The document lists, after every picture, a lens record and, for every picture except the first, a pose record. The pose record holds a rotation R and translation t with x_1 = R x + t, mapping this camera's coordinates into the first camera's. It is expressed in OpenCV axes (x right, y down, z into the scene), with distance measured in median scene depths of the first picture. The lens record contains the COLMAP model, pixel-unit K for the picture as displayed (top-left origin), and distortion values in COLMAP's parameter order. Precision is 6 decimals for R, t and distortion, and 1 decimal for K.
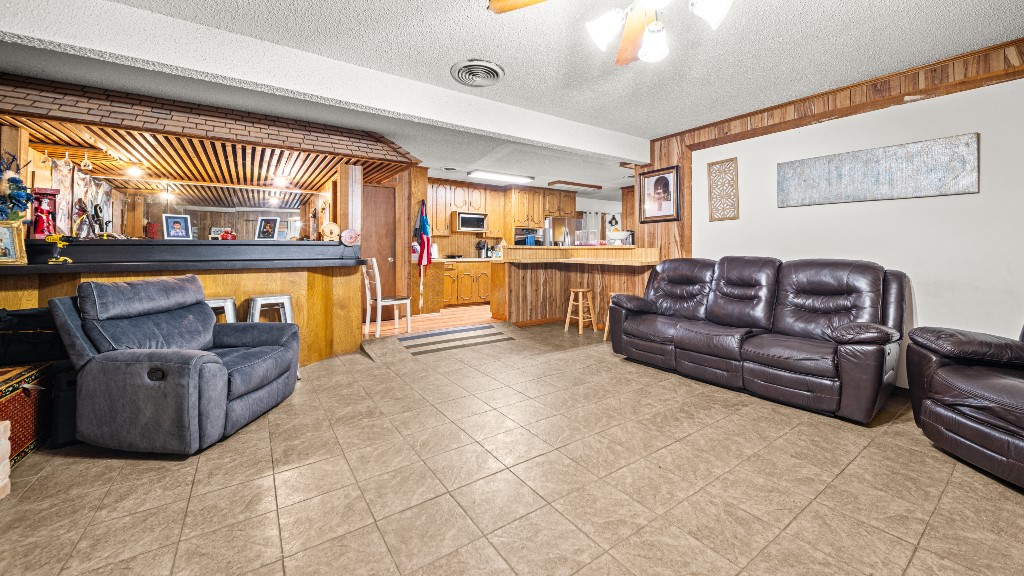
lens RADIAL K [[370.0, 0, 511.9], [0, 370.0, 249.5], [0, 0, 1]] dist [-0.010302, -0.000267]
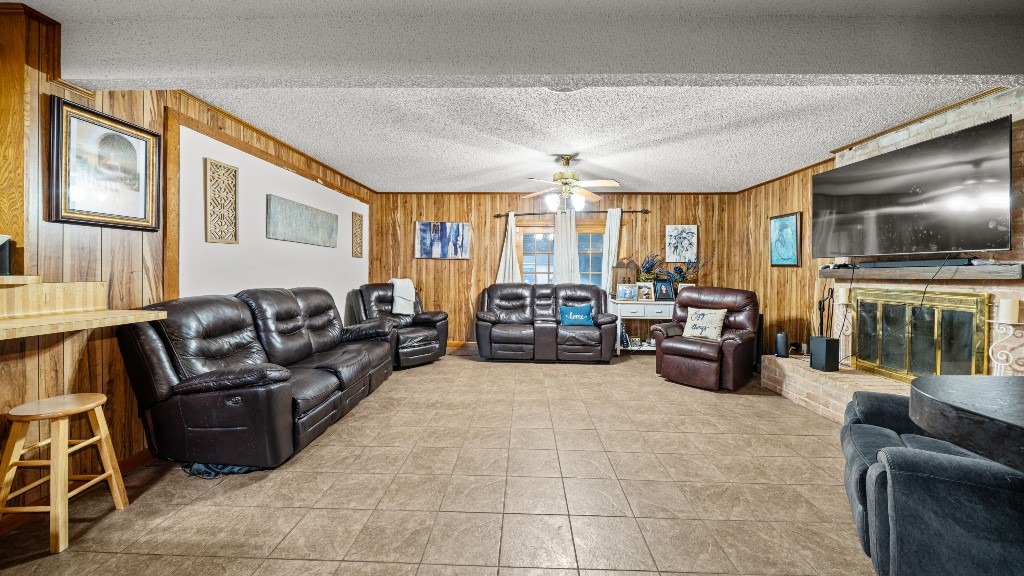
lens RADIAL K [[370.0, 0, 515.8], [0, 370.0, 272.9], [0, 0, 1]] dist [-0.010302, -0.000267]
pose [[-0.813947, -0.005766, 0.580911, -0.413251], [-0.004735, 0.999983, 0.003292, -0.026528], [-0.580920, -0.000071, -0.813961, 1.478016]]
